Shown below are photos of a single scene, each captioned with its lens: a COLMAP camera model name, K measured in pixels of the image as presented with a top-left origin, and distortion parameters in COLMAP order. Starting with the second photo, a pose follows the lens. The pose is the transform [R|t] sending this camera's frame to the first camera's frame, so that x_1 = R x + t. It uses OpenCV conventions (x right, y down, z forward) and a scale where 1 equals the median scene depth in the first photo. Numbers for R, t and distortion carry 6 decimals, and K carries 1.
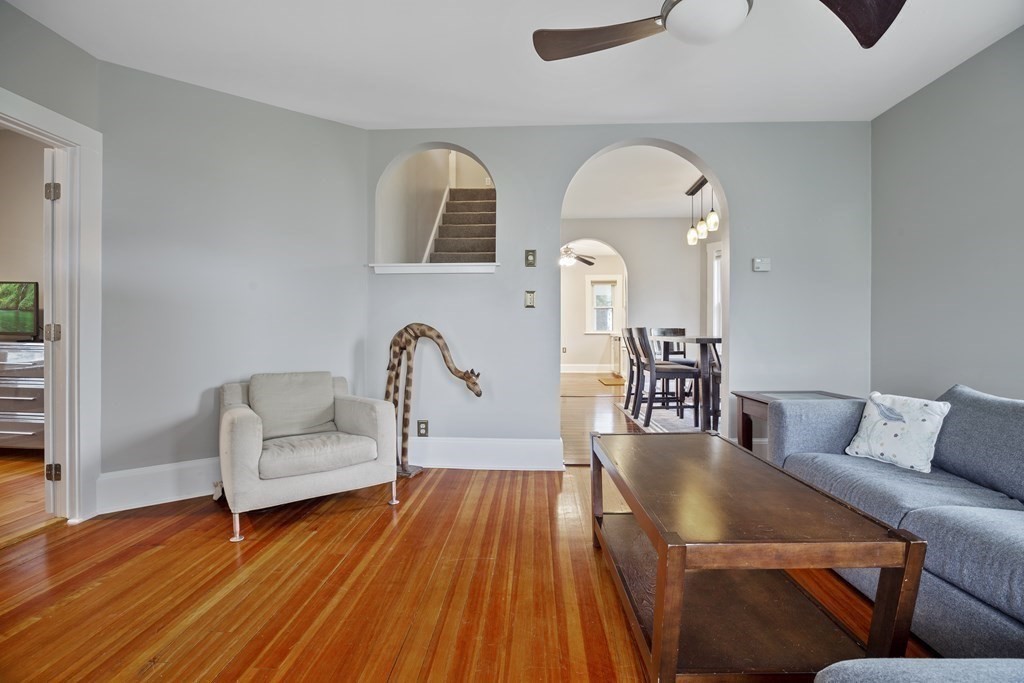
lens RADIAL K [[470.5, 0, 513.5], [0, 470.5, 330.4], [0, 0, 1]] dist [-0.039338, 0.009284]
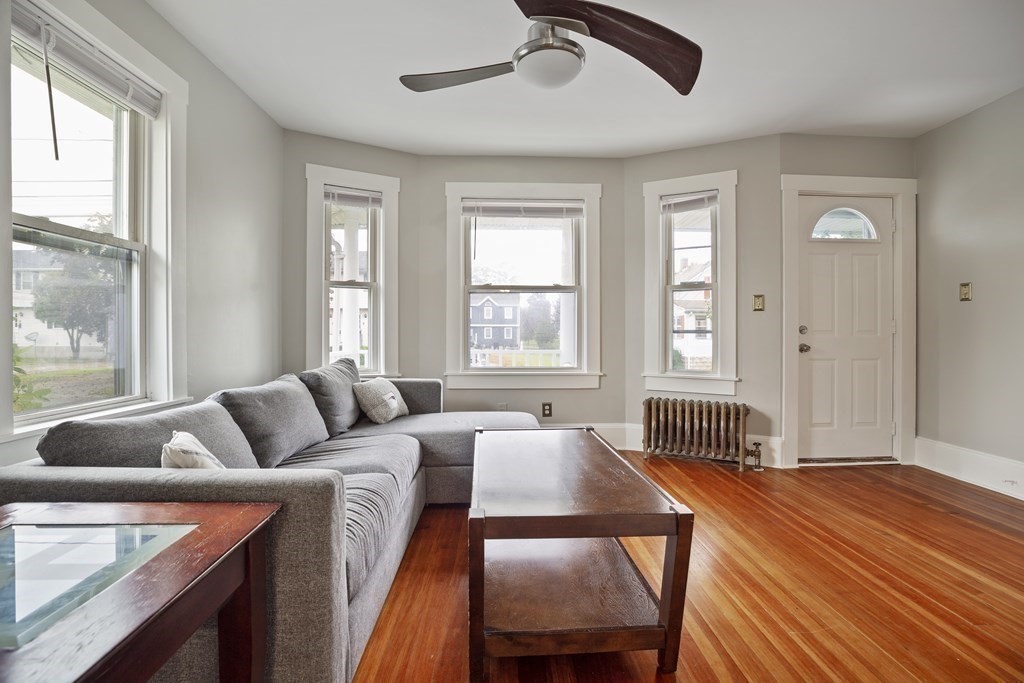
lens RADIAL K [[470.5, 0, 510.0], [0, 470.5, 336.1], [0, 0, 1]] dist [-0.039338, 0.009284]
pose [[-0.997444, -0.002667, -0.071402, 0.168365], [-0.002922, 0.999990, 0.003461, 0.000779], [0.071392, 0.003661, -0.997442, 0.613651]]
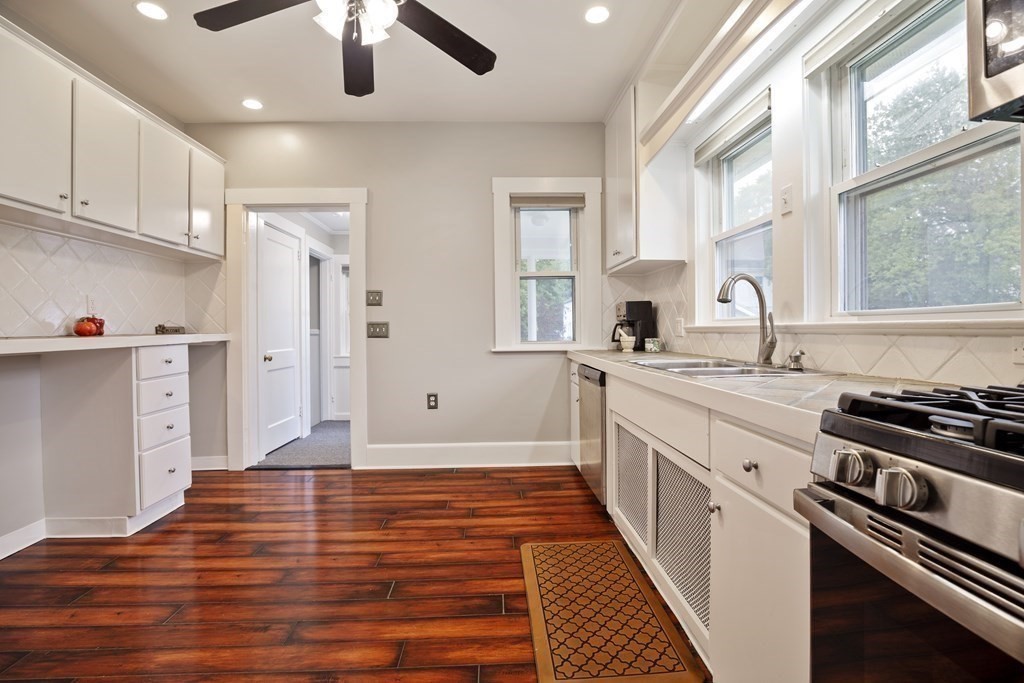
lens RADIAL K [[470.5, 0, 516.2], [0, 470.5, 333.1], [0, 0, 1]] dist [-0.039338, 0.009284]
pose [[0.995310, -0.008624, 0.096349, 0.259815], [0.007931, 0.999940, 0.007569, -0.016441], [-0.096409, -0.006770, 0.995319, 1.268555]]
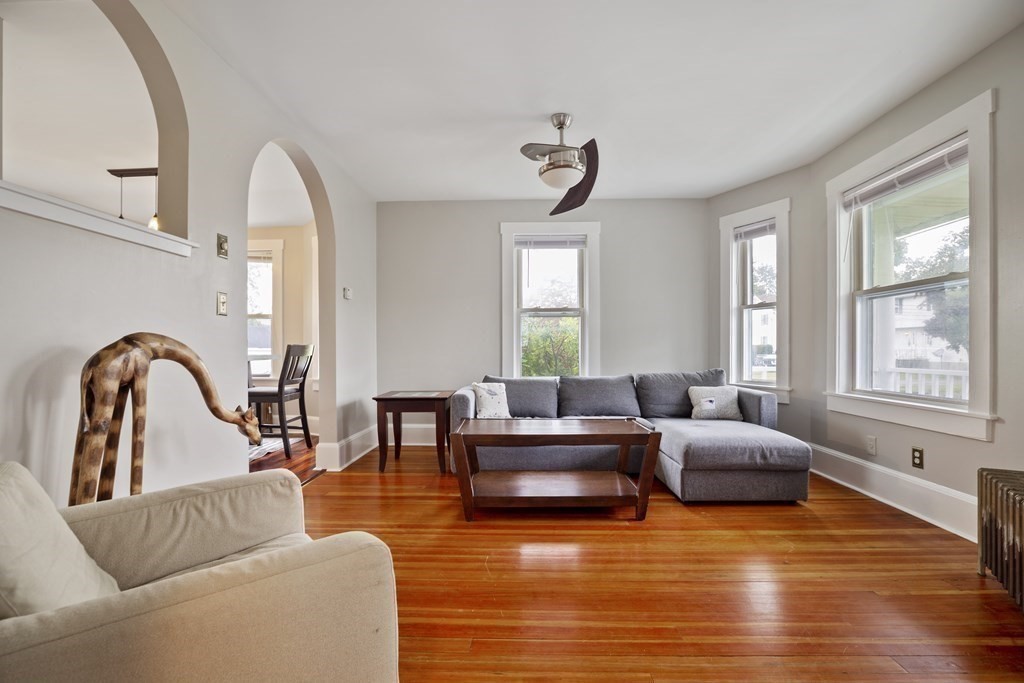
lens RADIAL K [[470.5, 0, 517.9], [0, 470.5, 348.9], [0, 0, 1]] dist [-0.039338, 0.009284]
pose [[-0.025242, -0.000265, 0.999681, -0.407687], [-0.002278, 0.999997, 0.000208, 0.000903], [-0.999679, -0.002272, -0.025243, 0.342692]]
